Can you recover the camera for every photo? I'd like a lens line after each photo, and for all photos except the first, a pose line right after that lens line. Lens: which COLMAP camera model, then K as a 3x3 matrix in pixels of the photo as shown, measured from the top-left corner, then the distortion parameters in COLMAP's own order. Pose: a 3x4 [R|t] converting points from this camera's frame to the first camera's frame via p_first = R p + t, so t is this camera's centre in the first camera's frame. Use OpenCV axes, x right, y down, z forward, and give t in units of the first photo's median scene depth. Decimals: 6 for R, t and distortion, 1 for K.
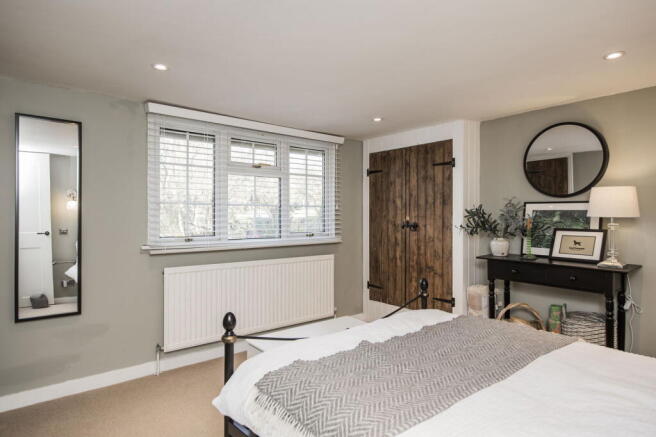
lens RADIAL K [[386.7, 0, 329.0], [0, 386.7, 217.1], [0, 0, 1]] dist [-0.001636, -0.000031]
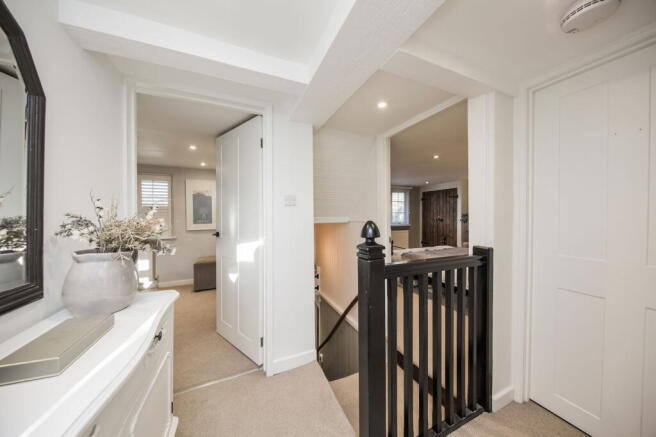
lens RADIAL K [[210.2, 0, 326.7], [0, 210.2, 217.6], [0, 0, 1]] dist [0.000529, 0.000004]
pose [[0.962241, 0.000849, -0.272198, -0.146050], [0.001787, 0.999954, 0.009440, -0.006876], [0.272193, -0.009570, 0.962195, -0.609747]]
